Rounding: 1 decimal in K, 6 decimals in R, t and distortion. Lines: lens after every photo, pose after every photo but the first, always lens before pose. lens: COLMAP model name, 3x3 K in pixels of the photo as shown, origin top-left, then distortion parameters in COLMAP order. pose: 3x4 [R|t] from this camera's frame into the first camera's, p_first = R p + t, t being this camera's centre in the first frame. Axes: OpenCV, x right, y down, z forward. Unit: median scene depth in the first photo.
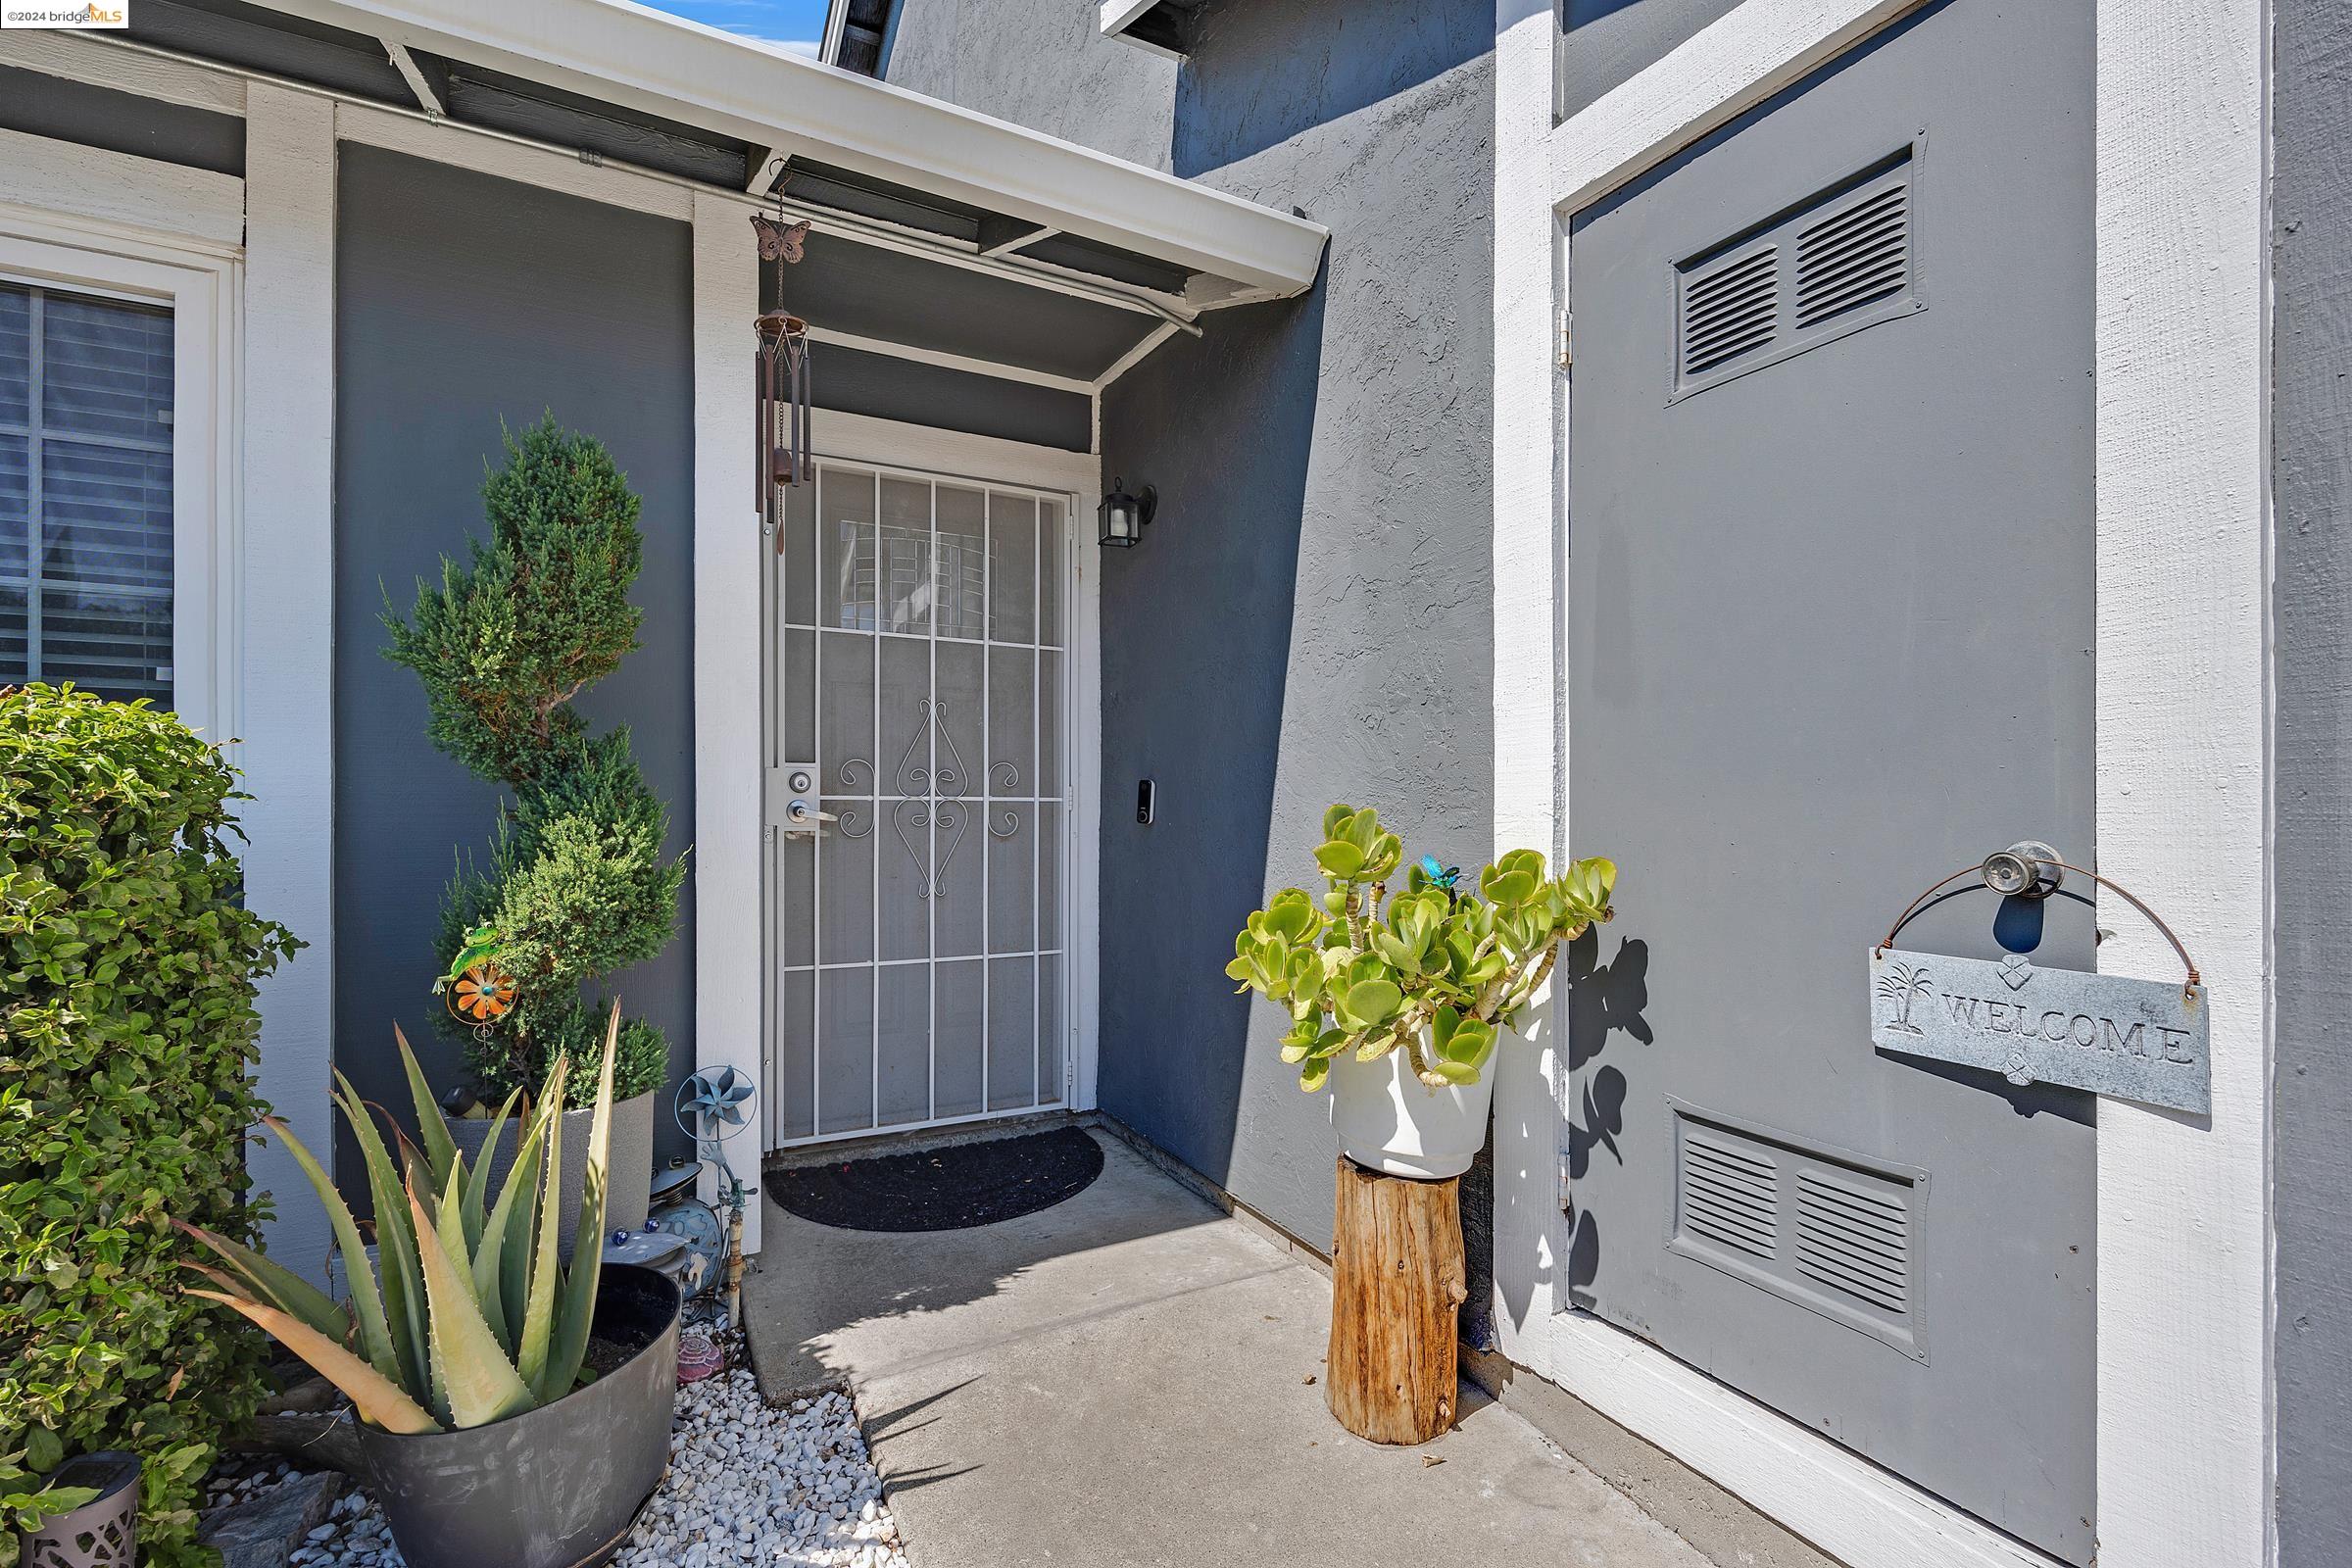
lens RADIAL K [[1027.6, 0, 1176.0], [0, 1027.6, 784.0], [0, 0, 1]] dist [0.000694, 0.000058]
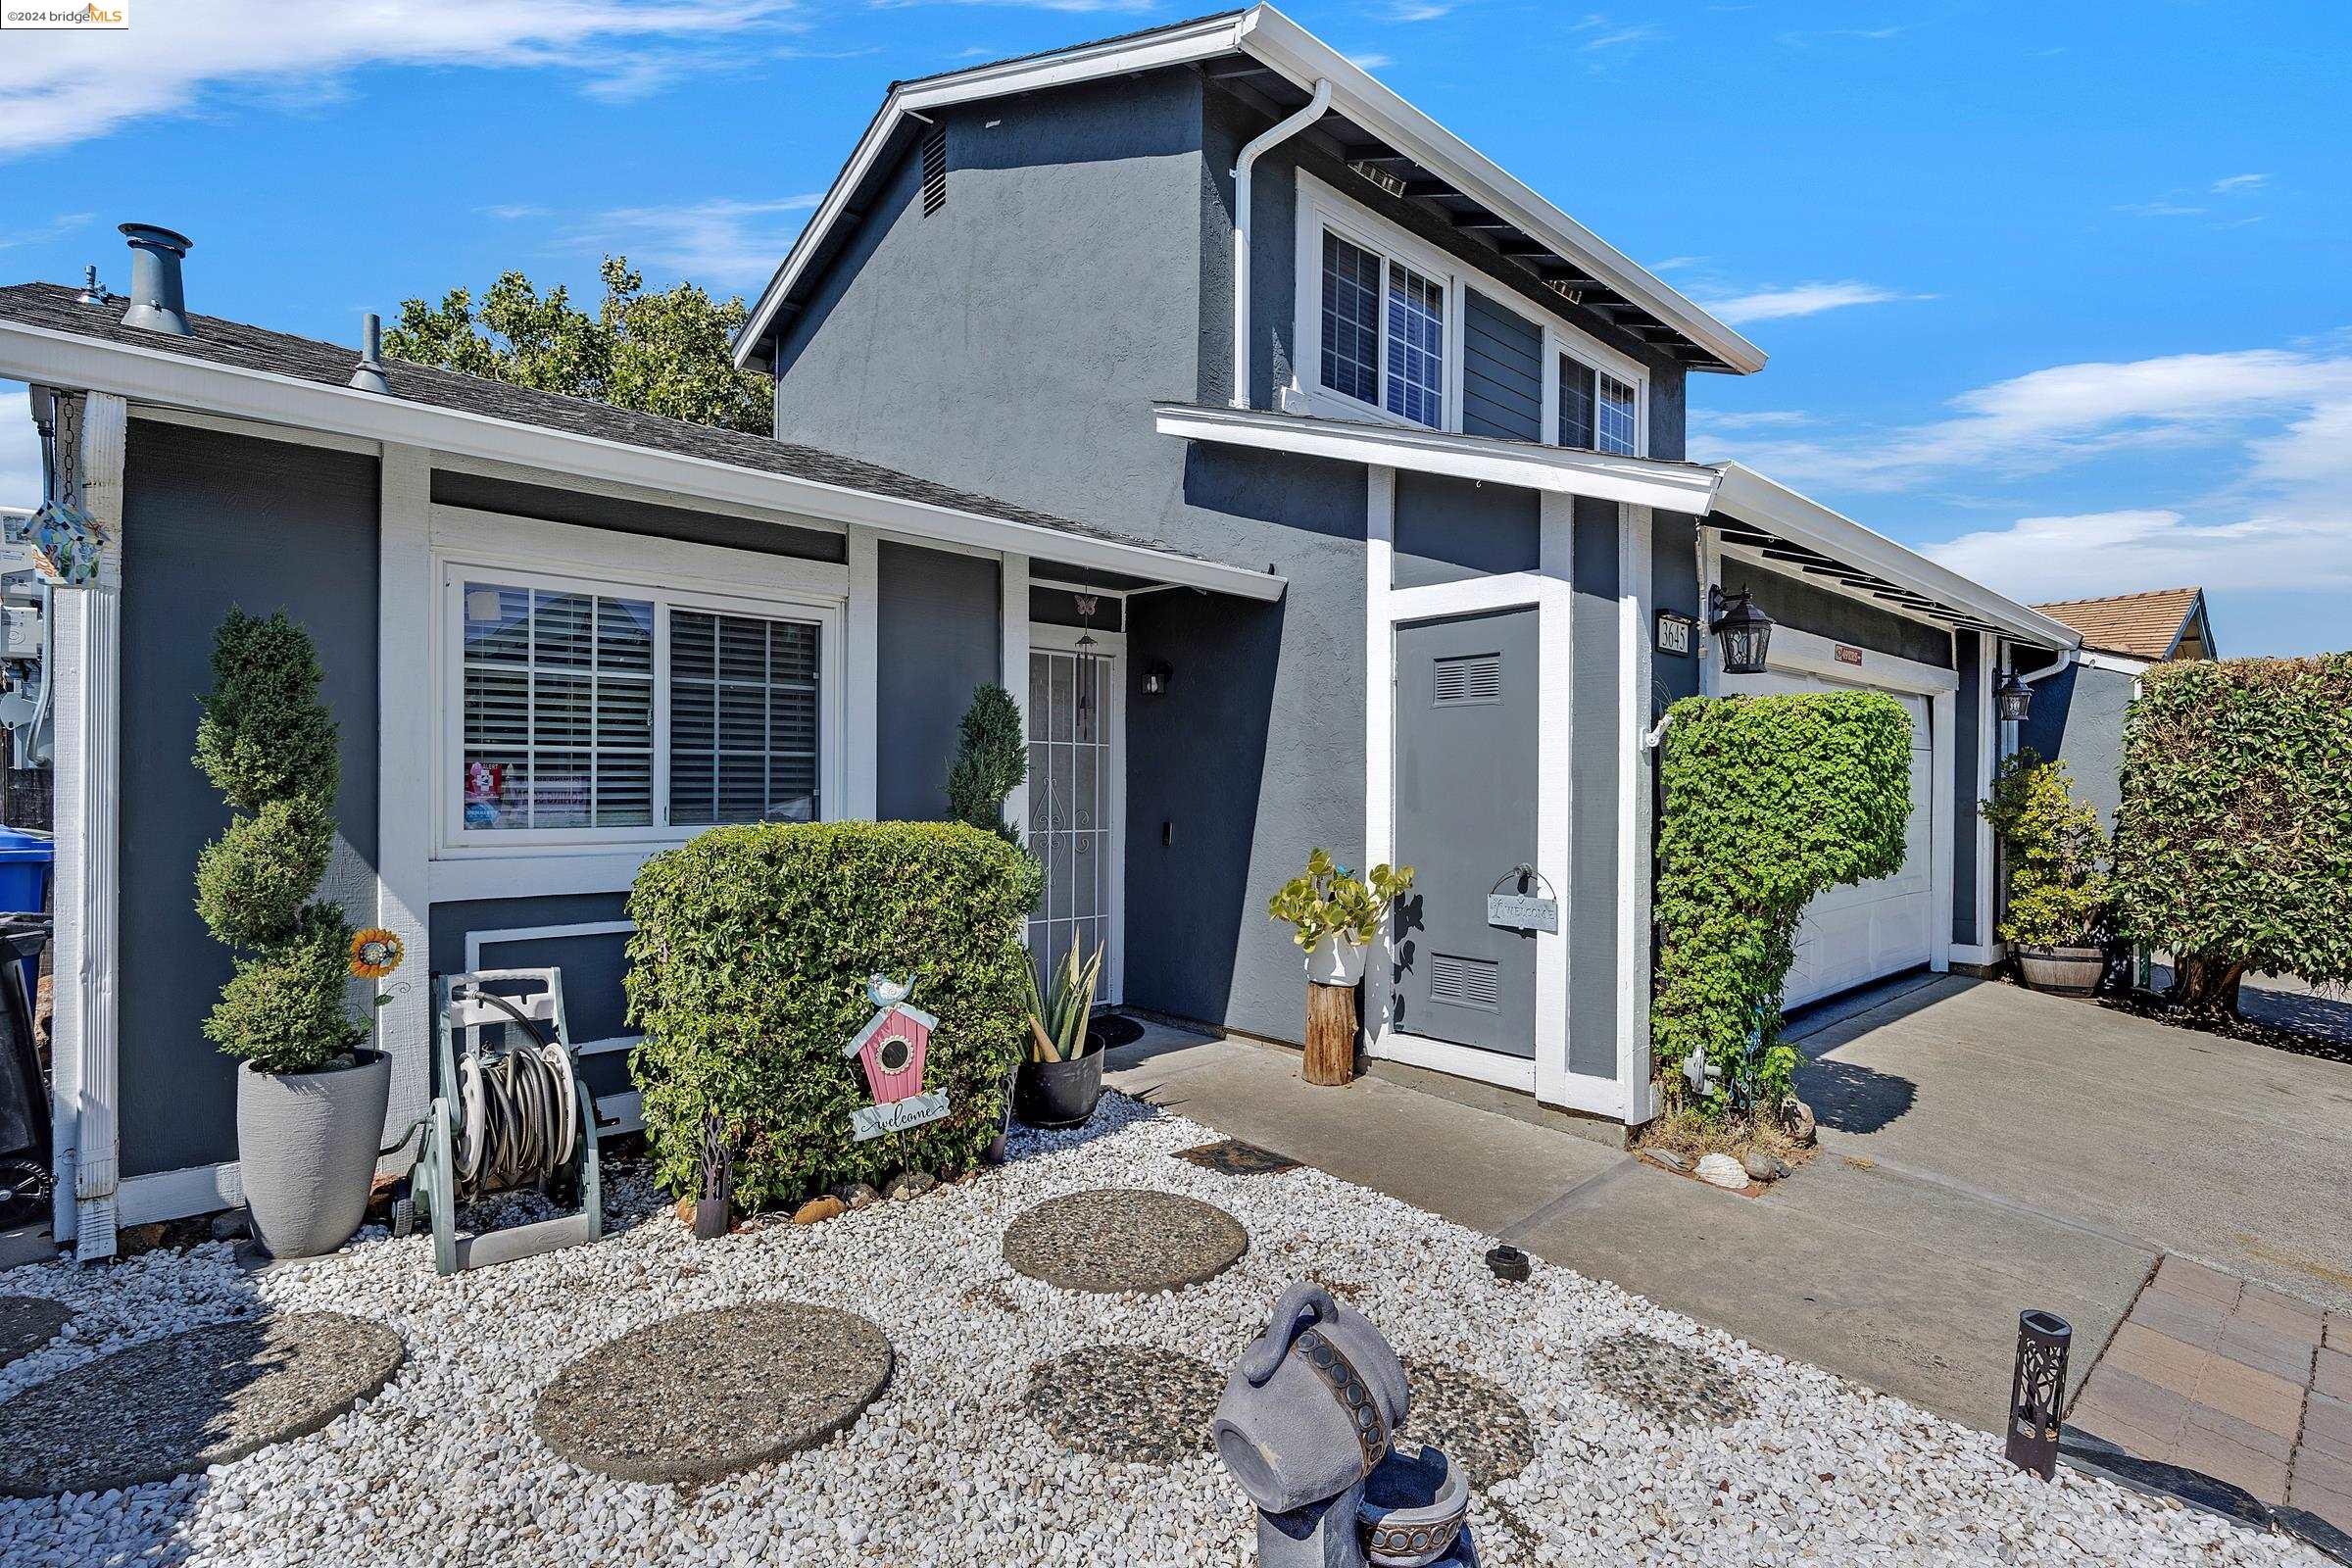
lens RADIAL K [[1086.8, 0, 1178.3], [0, 1086.8, 771.2], [0, 0, 1]] dist [-0.000033, -0.000001]
pose [[0.969315, 0.008726, 0.245667, -0.861918], [-0.009596, 0.999951, 0.002345, -0.175583], [-0.245634, -0.004631, 0.969351, -1.606321]]
